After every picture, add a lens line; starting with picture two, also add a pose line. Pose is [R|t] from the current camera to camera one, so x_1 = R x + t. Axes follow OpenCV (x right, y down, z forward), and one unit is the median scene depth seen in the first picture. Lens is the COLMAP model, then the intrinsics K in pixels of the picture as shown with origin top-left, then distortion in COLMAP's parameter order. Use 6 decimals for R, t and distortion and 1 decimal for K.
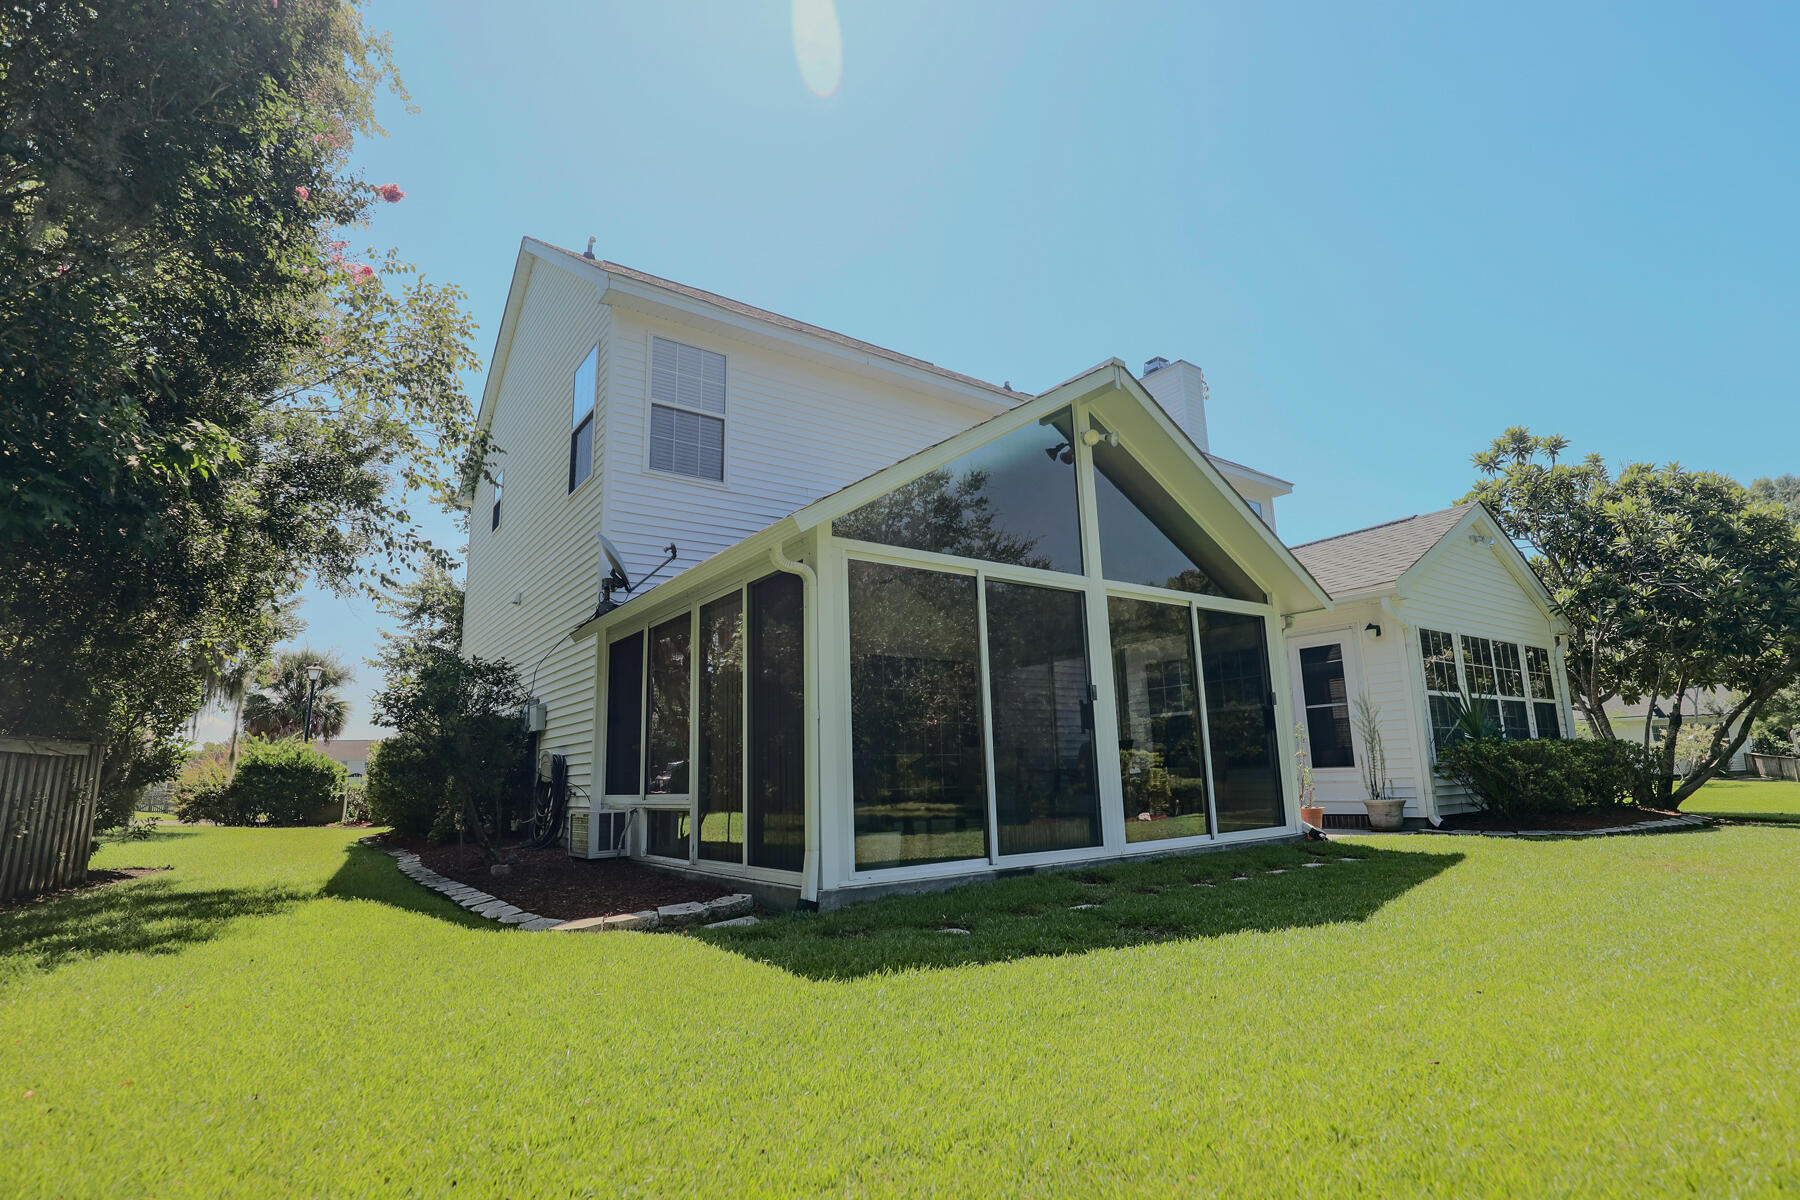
lens RADIAL K [[888.5, 0, 902.7], [0, 888.5, 606.9], [0, 0, 1]] dist [-0.008315, -0.001335]
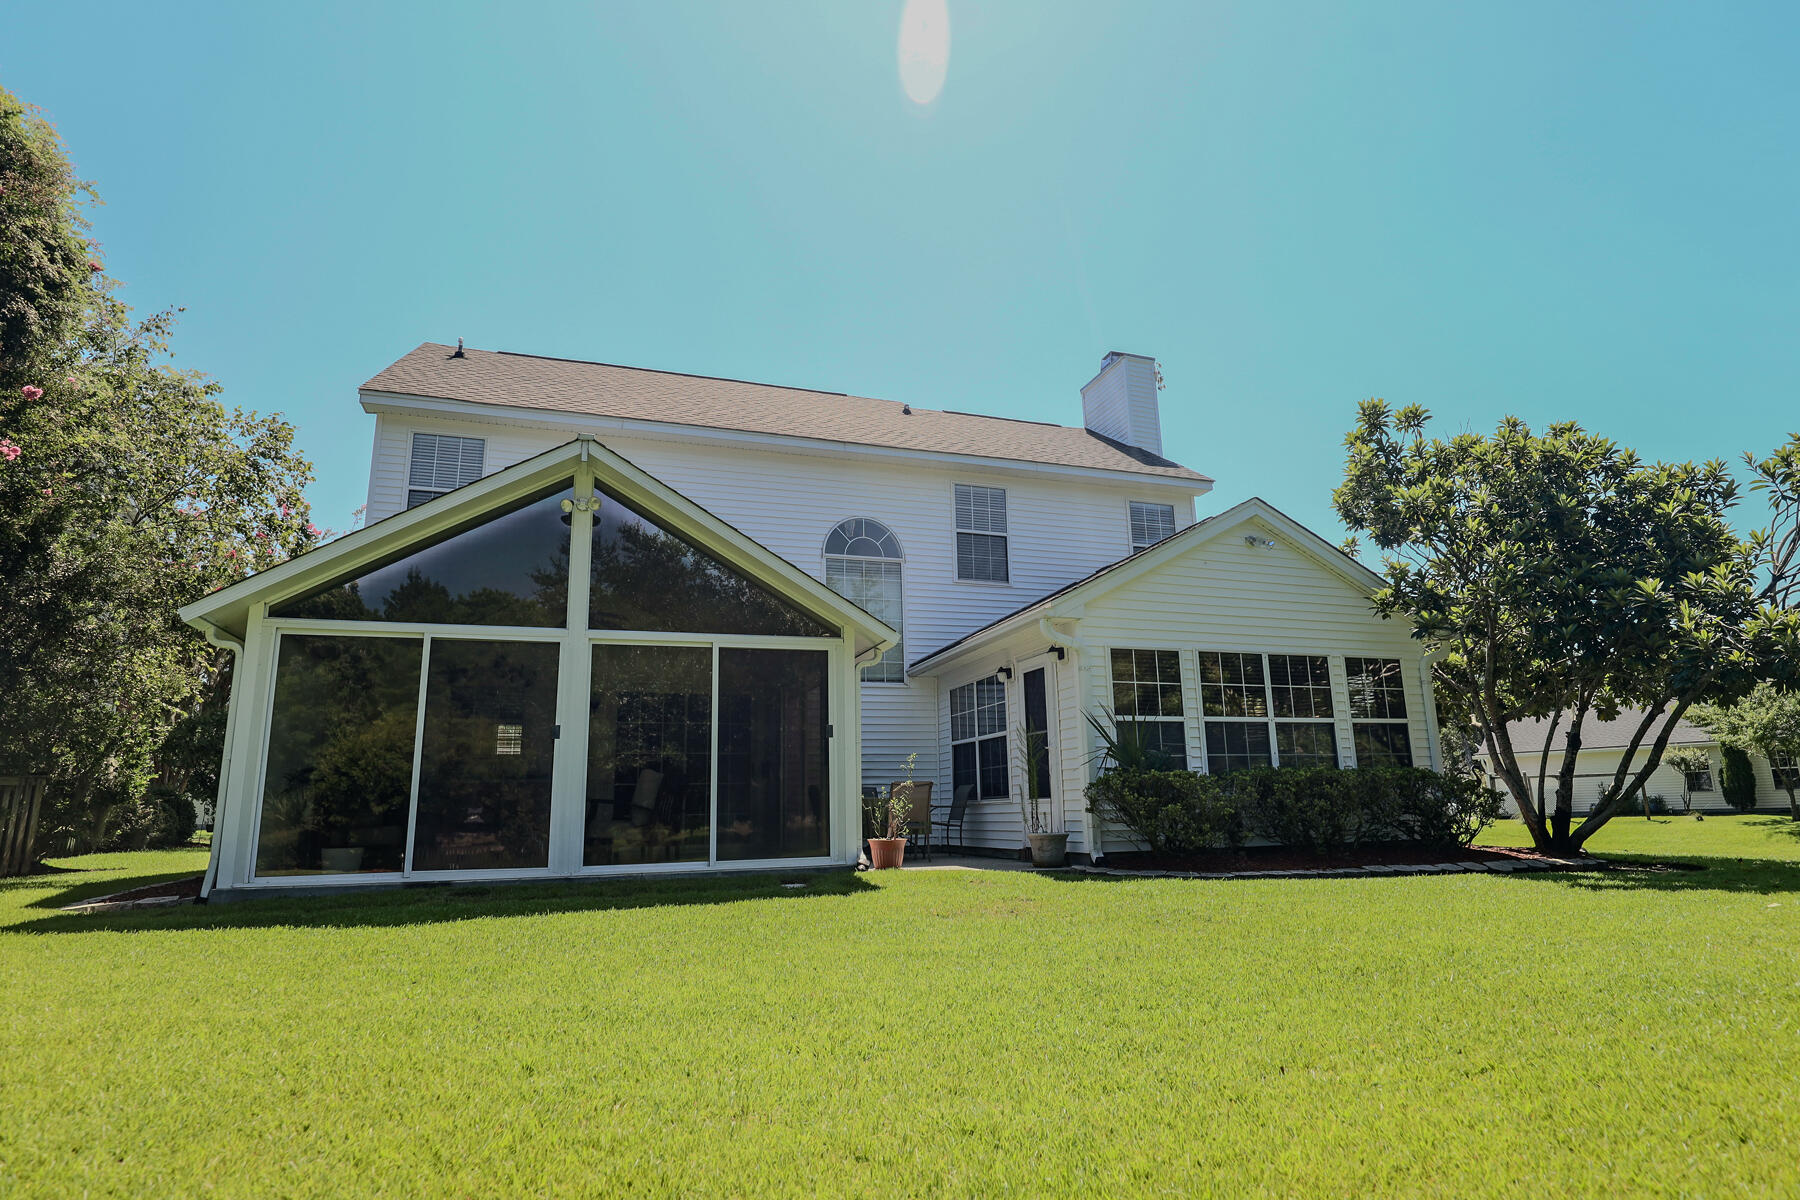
lens RADIAL K [[931.5, 0, 897.4], [0, 931.5, 602.8], [0, 0, 1]] dist [-0.015534, 0.000435]
pose [[0.947804, -0.056017, -0.313894, 0.651434], [0.050884, 0.998403, -0.024530, -0.010800], [0.314767, 0.007277, 0.949141, 0.004968]]
